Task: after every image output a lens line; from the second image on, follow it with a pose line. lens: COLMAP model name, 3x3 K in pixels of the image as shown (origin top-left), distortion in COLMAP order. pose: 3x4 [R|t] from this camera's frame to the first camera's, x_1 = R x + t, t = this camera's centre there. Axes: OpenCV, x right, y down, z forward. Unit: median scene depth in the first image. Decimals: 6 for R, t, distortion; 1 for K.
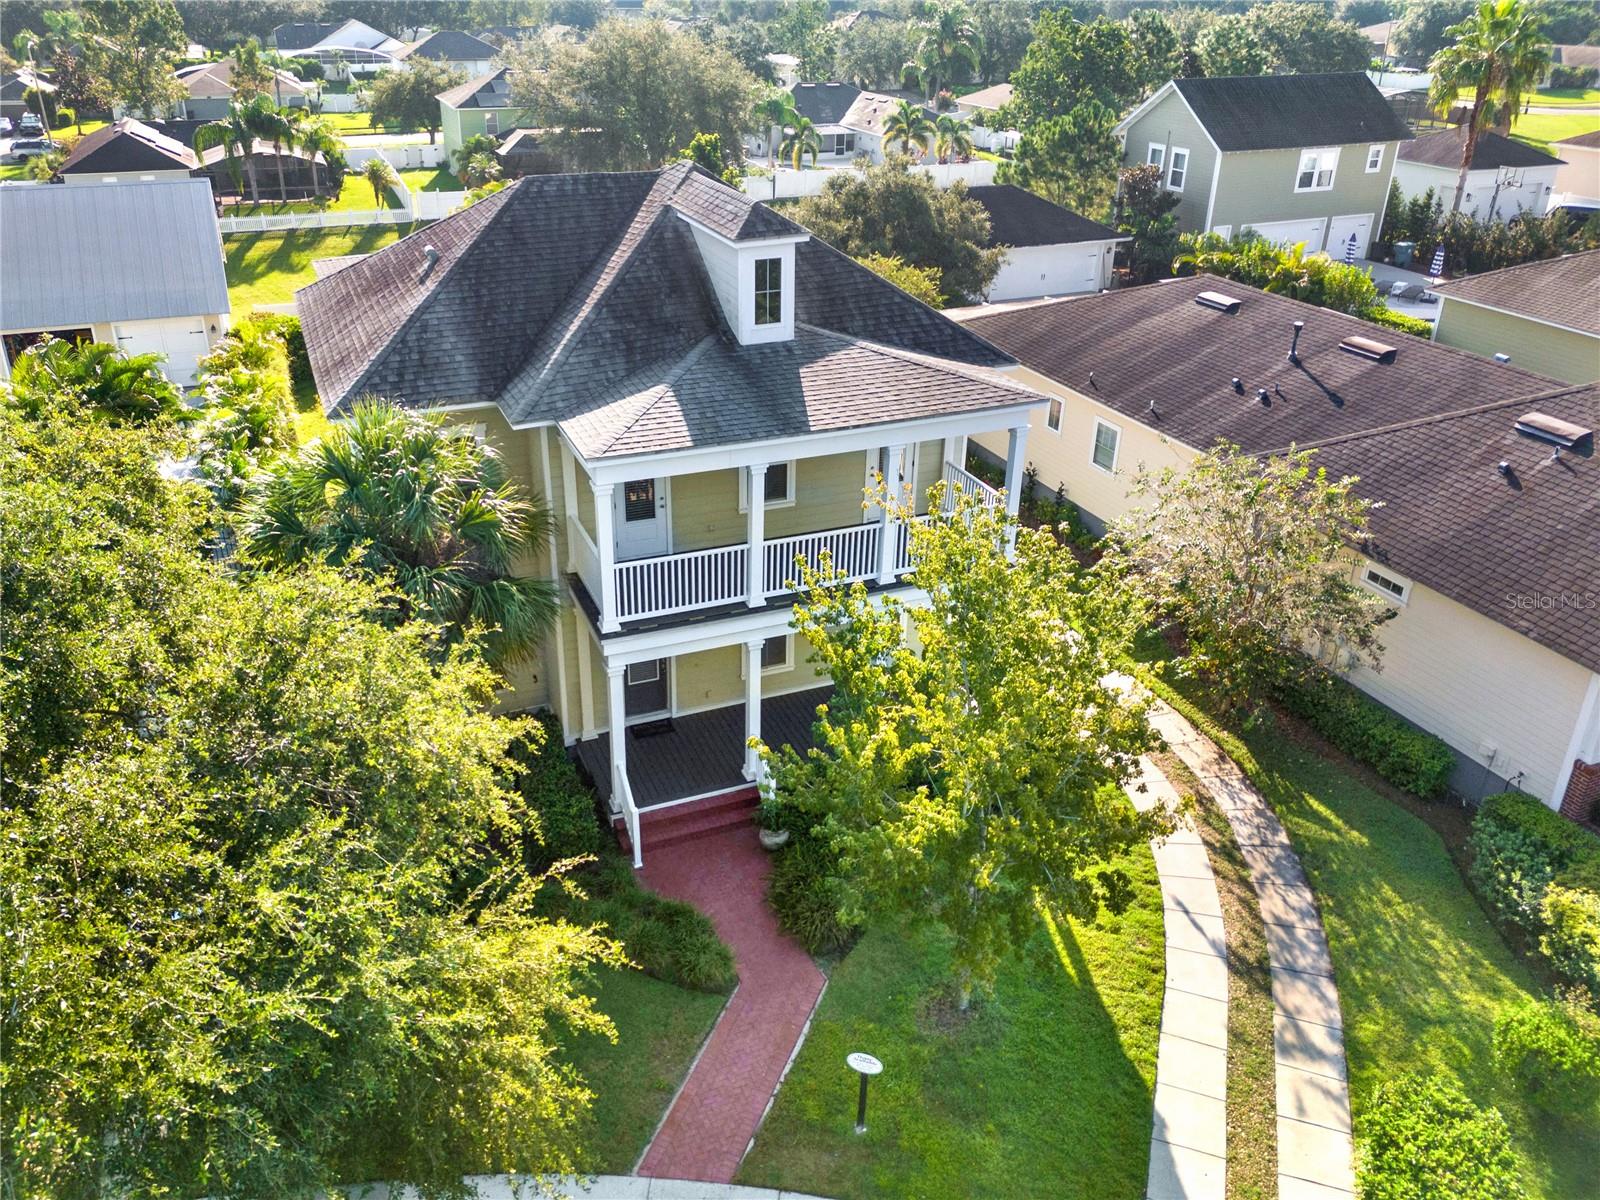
lens RADIAL K [[1260.8, 0, 787.8], [0, 1260.8, 606.8], [0, 0, 1]] dist [0.060046, -0.062280]
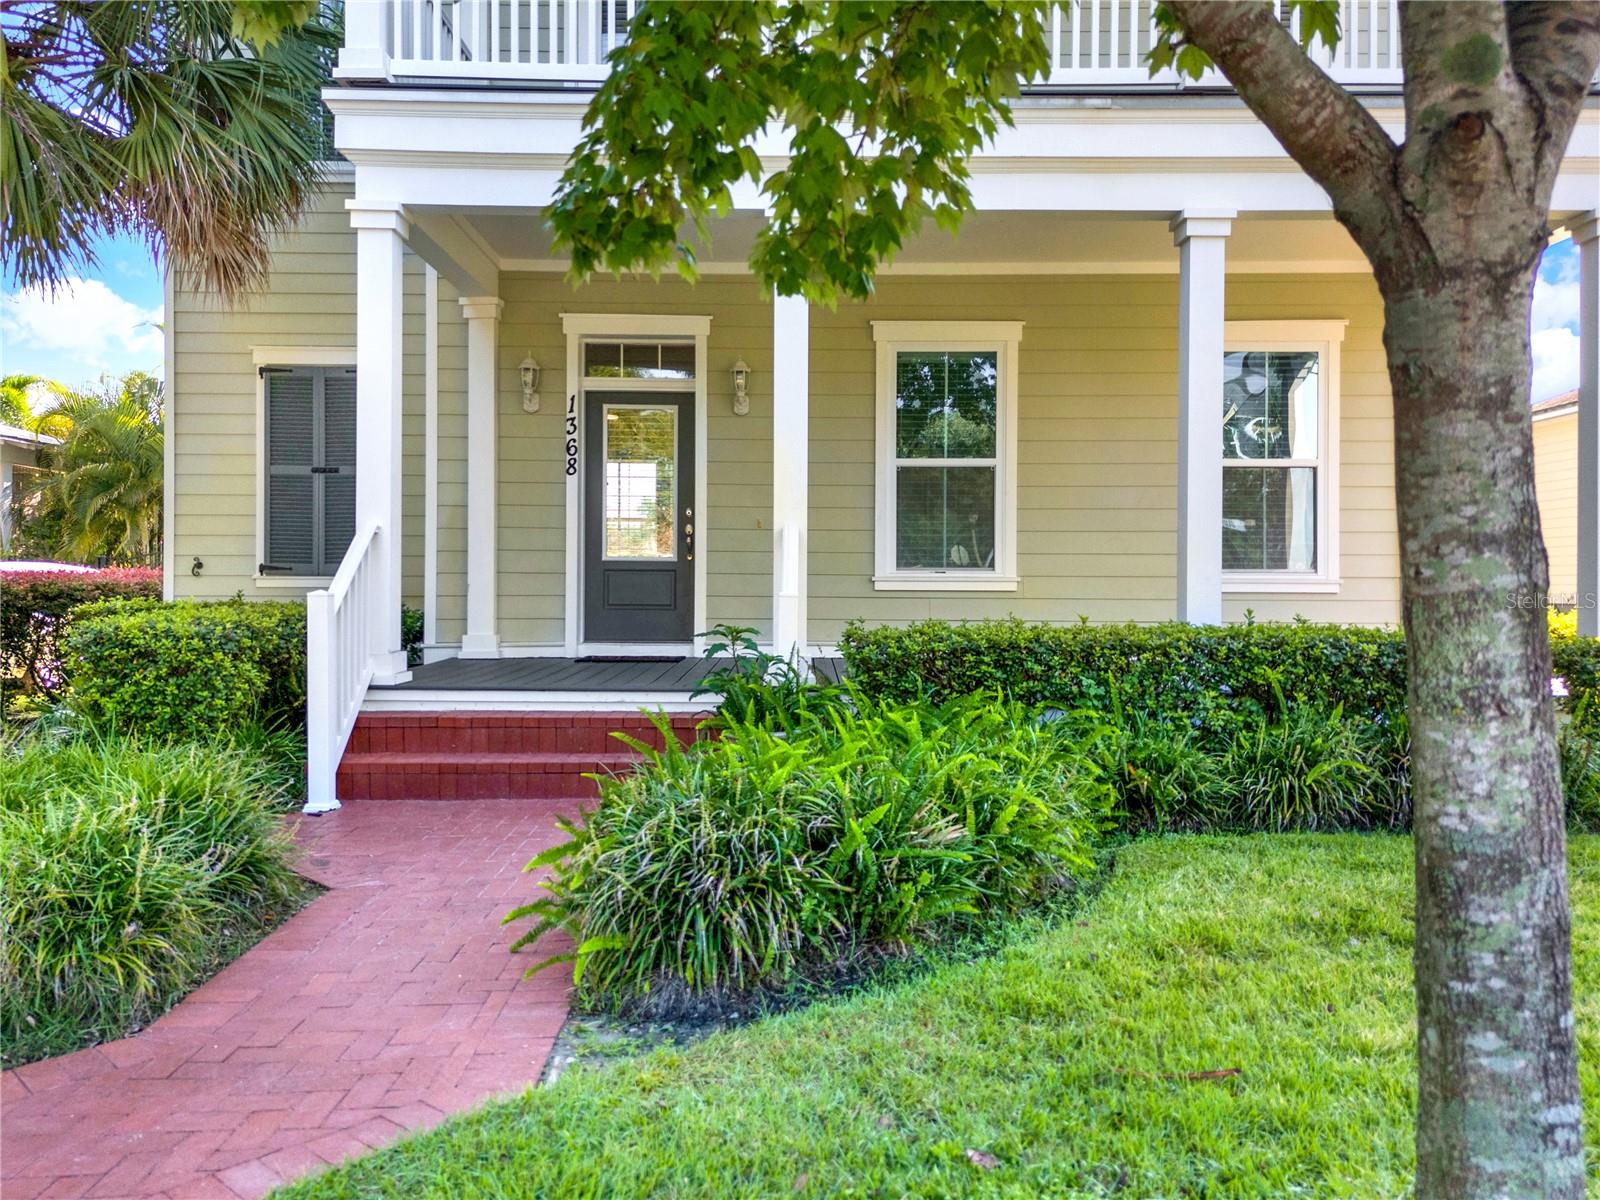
lens RADIAL K [[1252.8, 0, 800.0], [0, 1252.8, 600.0], [0, 0, 1]] dist [0.057642, -0.043464]
pose [[0.923693, -0.013985, -0.382879, 0.093556], [-0.165480, 0.886753, -0.431609, 0.239597], [0.345555, 0.462033, 0.816773, 0.676918]]
